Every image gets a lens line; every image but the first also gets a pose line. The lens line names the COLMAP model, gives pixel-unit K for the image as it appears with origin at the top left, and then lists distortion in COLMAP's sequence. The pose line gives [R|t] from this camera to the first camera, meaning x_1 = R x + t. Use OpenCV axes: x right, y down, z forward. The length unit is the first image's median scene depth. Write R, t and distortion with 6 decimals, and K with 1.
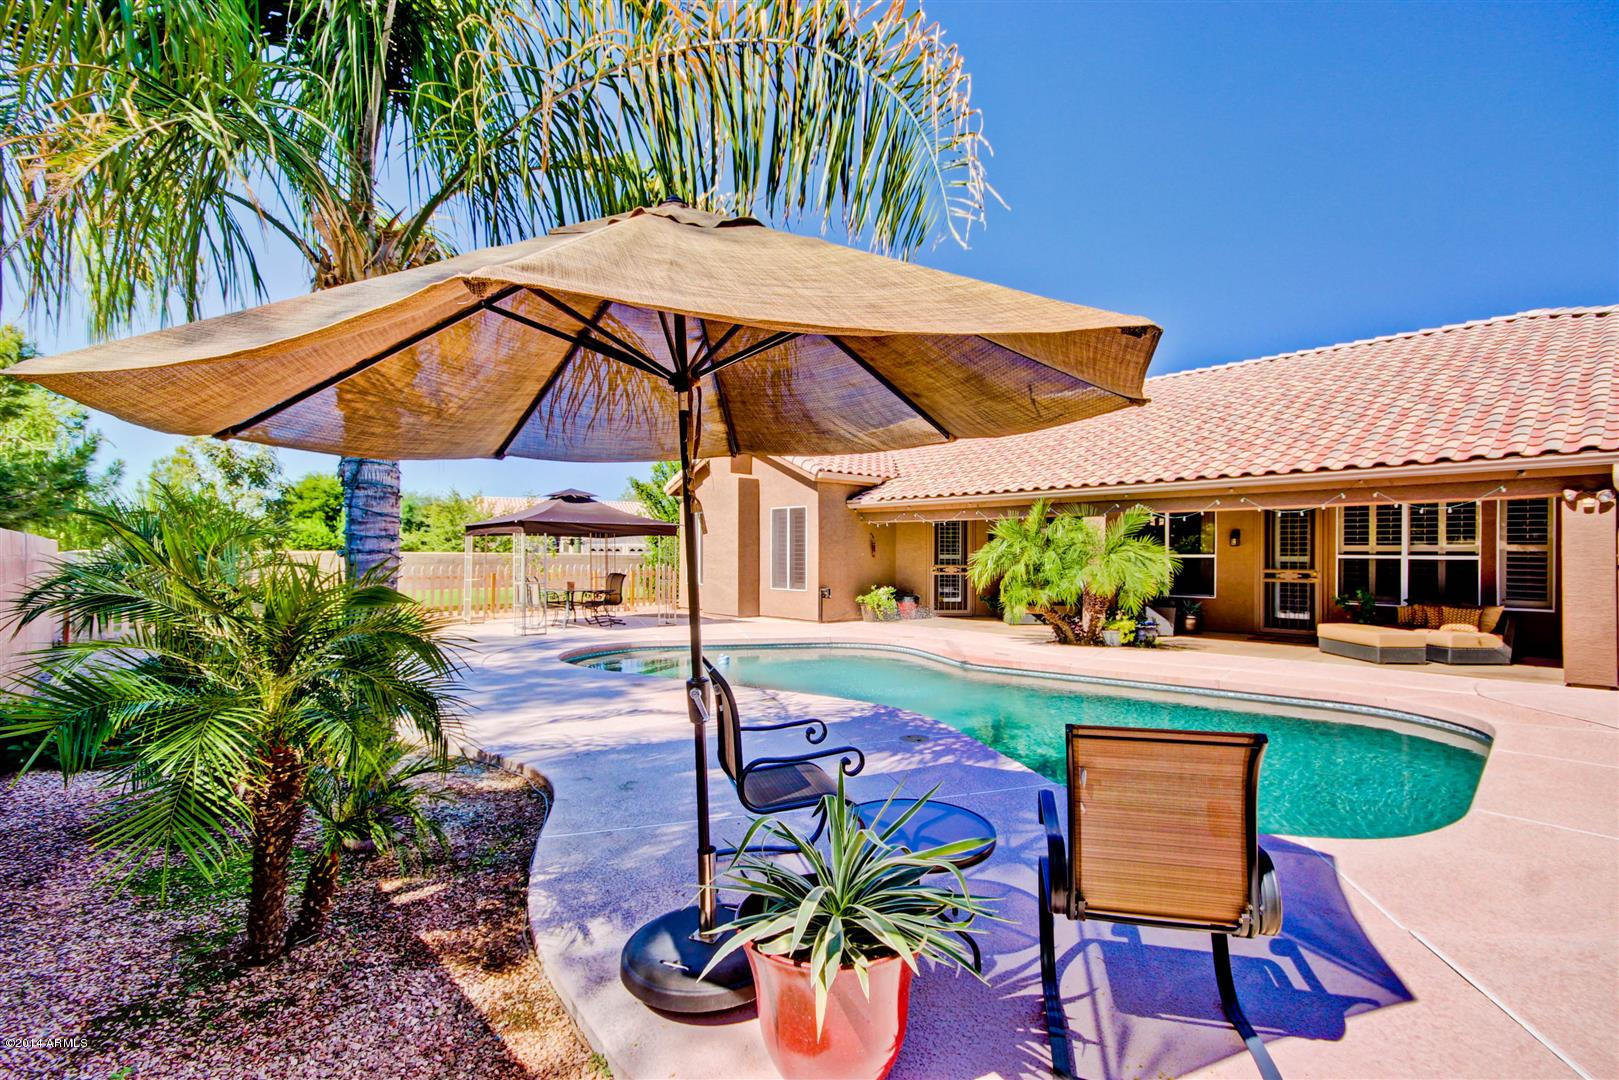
lens RADIAL K [[747.5, 0, 776.2], [0, 747.5, 556.4], [0, 0, 1]] dist [0.004662, 0.000885]
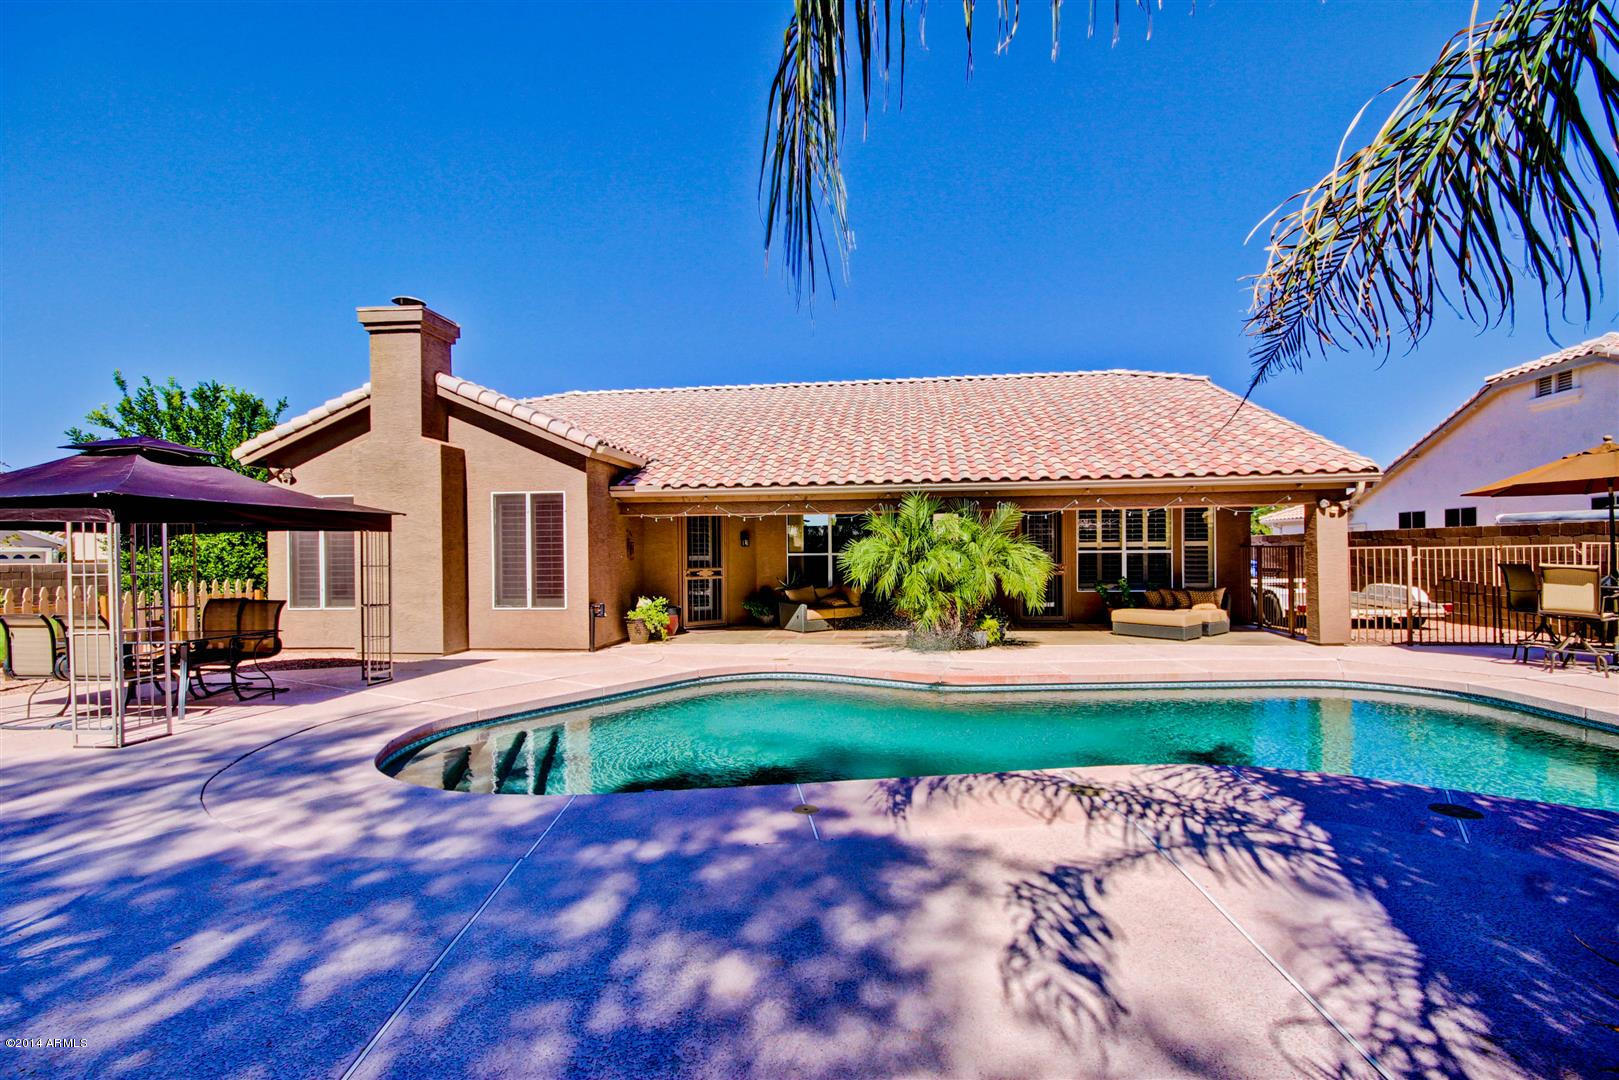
lens RADIAL K [[746.7, 0, 800.9], [0, 746.7, 553.6], [0, 0, 1]] dist [0.012614, -0.008807]
pose [[0.747144, -0.012275, 0.664549, -0.471524], [0.016897, 0.999857, -0.000529, -0.006122], [-0.664448, 0.011625, 0.747245, 0.552672]]
